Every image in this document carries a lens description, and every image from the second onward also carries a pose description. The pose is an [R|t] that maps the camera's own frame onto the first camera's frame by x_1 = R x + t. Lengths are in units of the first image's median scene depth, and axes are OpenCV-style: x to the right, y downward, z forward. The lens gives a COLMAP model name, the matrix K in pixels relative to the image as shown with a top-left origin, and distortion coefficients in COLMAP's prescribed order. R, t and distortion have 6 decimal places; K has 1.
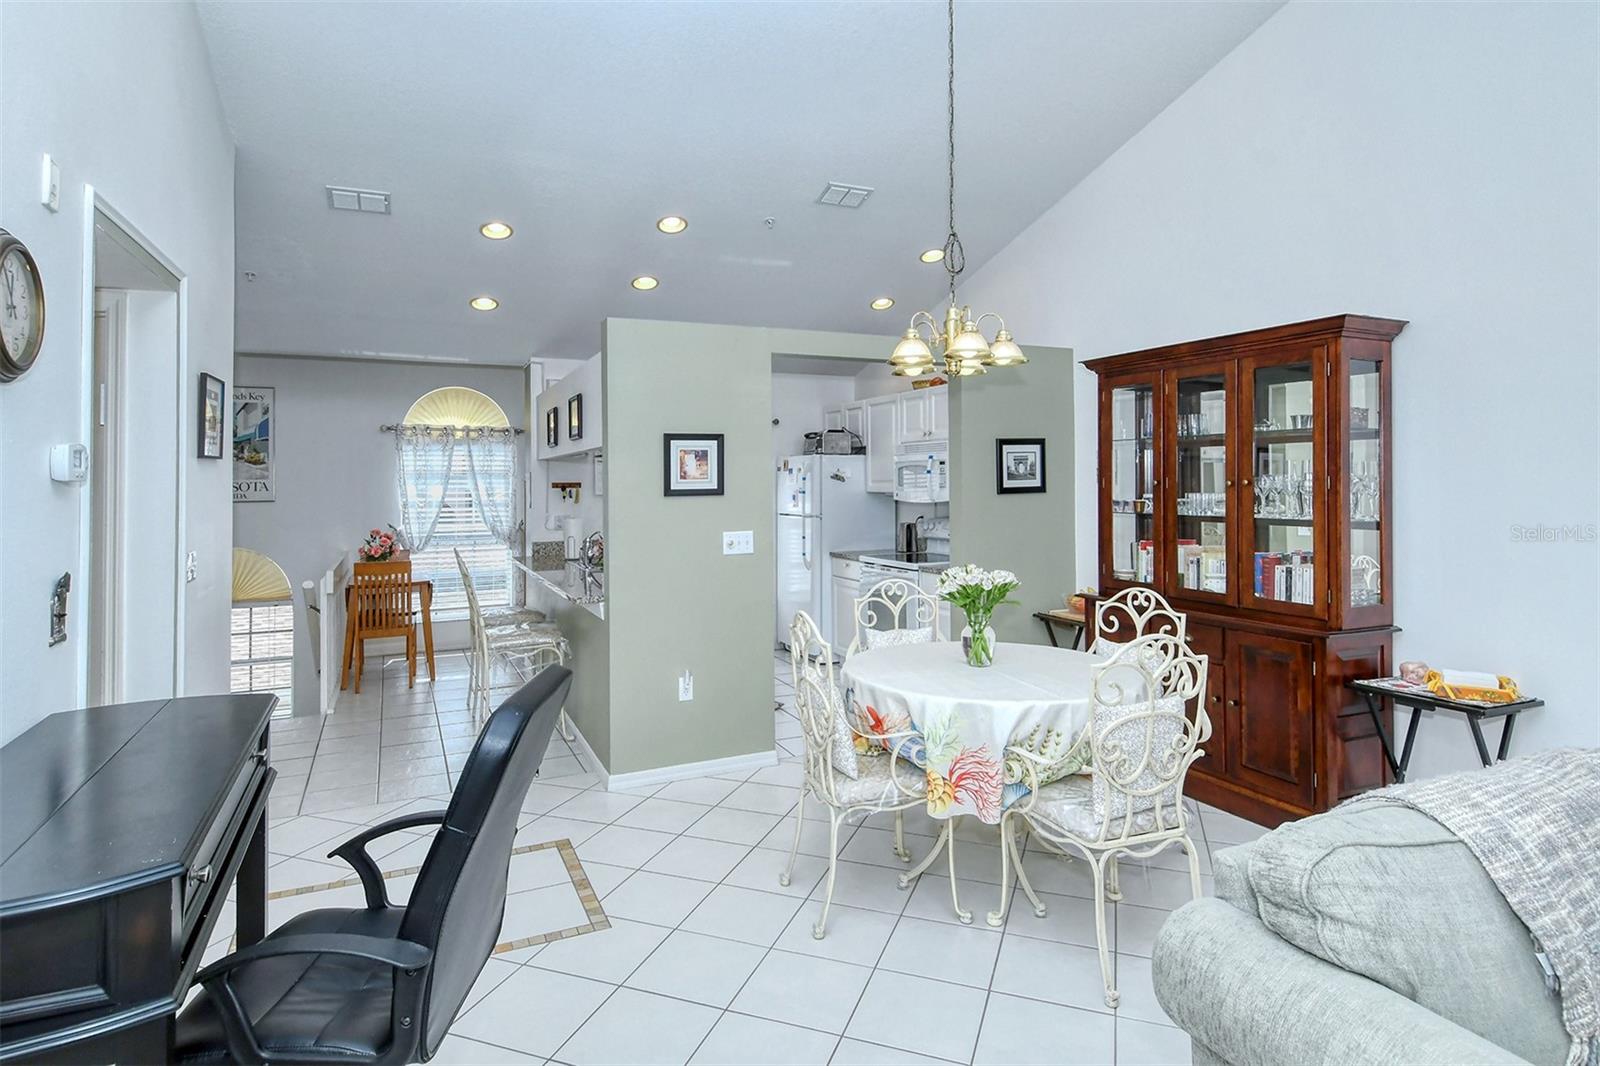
lens RADIAL K [[844.9, 0, 769.4], [0, 844.9, 491.9], [0, 0, 1]] dist [0.032215, -0.019525]
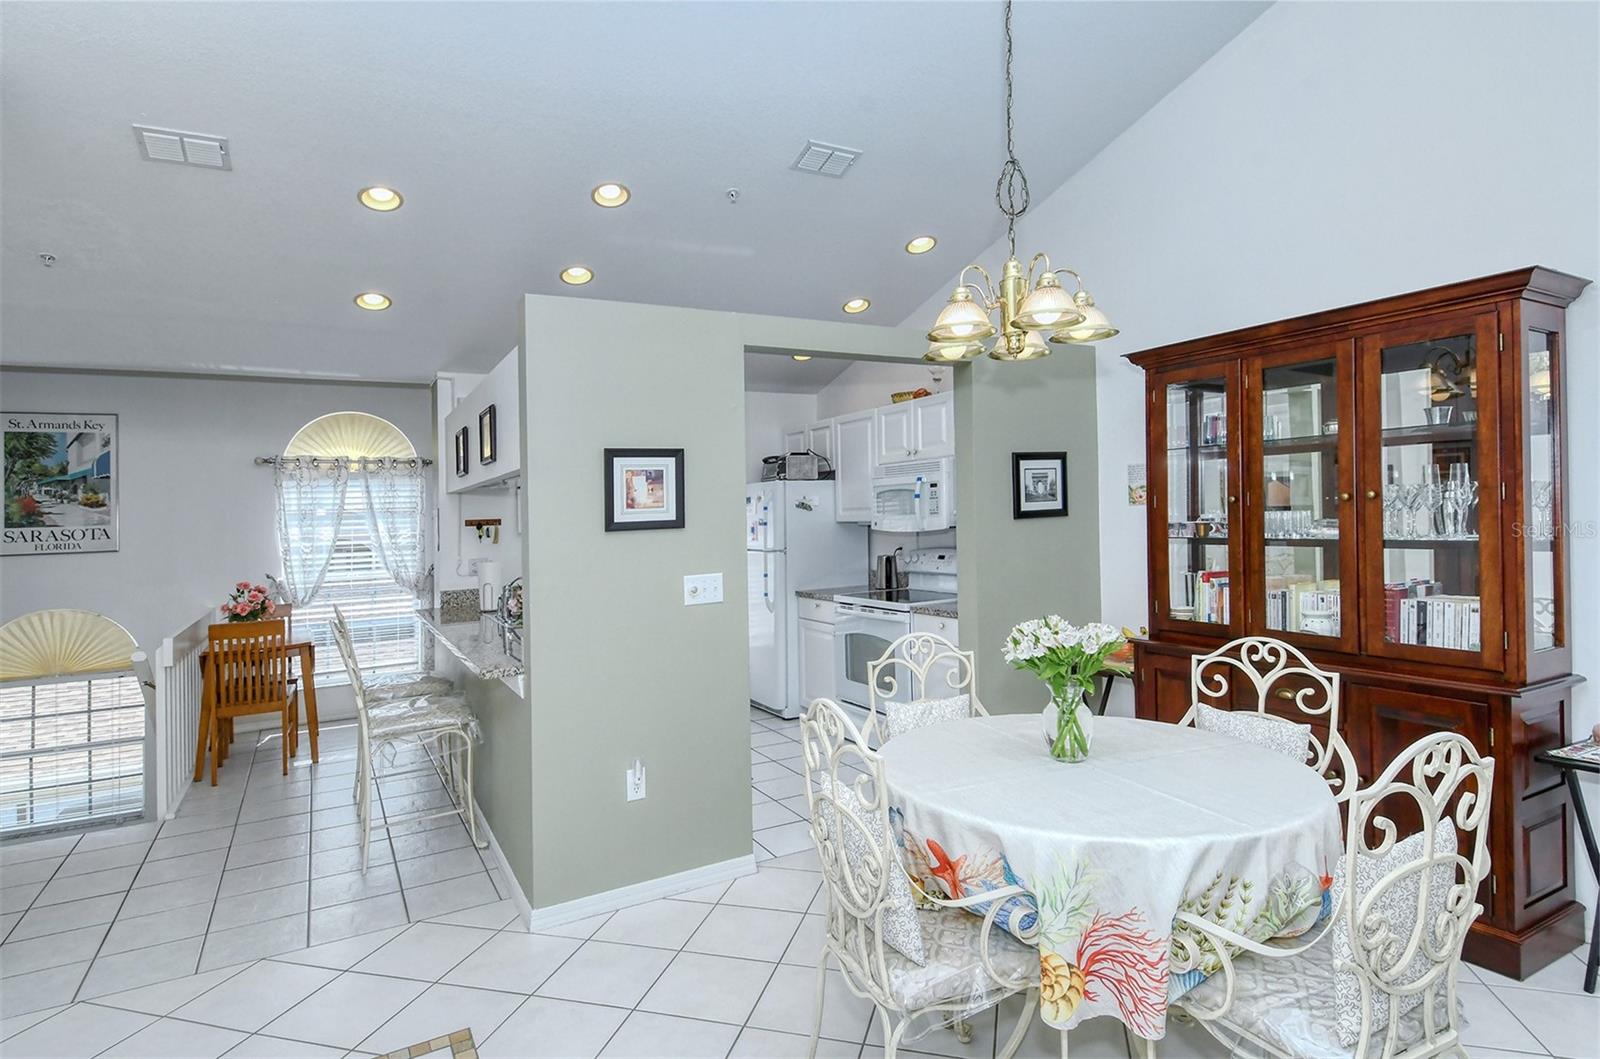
lens RADIAL K [[792.7, 0, 806.5], [0, 792.7, 480.4], [0, 0, 1]] dist [0.026594, -0.016789]
pose [[0.990651, -0.016322, 0.135441, -0.039439], [0.024028, 0.998172, -0.055453, 0.003117], [-0.134288, 0.058189, 0.989232, 0.255327]]
